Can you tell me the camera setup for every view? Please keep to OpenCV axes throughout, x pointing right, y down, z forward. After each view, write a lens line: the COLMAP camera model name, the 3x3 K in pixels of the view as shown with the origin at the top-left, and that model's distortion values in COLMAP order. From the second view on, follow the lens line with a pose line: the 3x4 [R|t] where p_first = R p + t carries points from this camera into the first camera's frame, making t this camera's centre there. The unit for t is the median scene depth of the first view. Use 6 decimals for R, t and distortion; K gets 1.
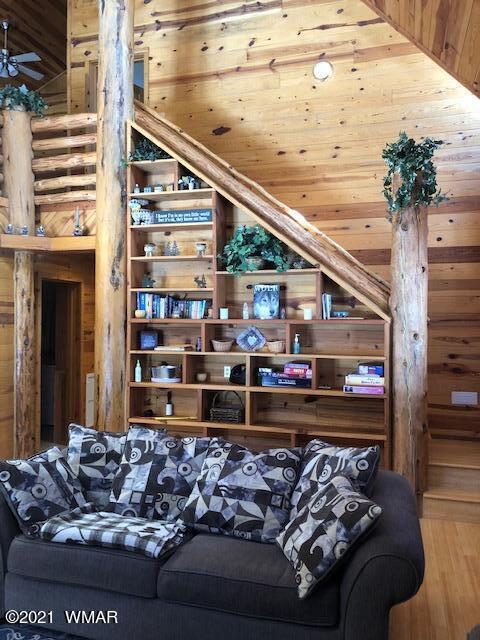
lens RADIAL K [[526.4, 0, 239.5], [0, 526.4, 316.7], [0, 0, 1]] dist [0.041140, -0.010204]
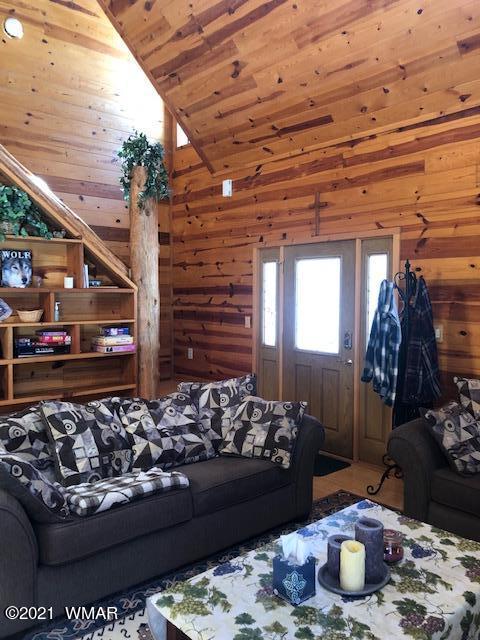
lens RADIAL K [[526.4, 0, 238.7], [0, 526.4, 321.8], [0, 0, 1]] dist [0.041140, -0.010204]
pose [[0.517850, -0.049209, 0.854055, -0.628420], [-0.003445, 0.998216, 0.059605, 0.009083], [-0.855465, -0.033808, 0.516756, 0.177090]]
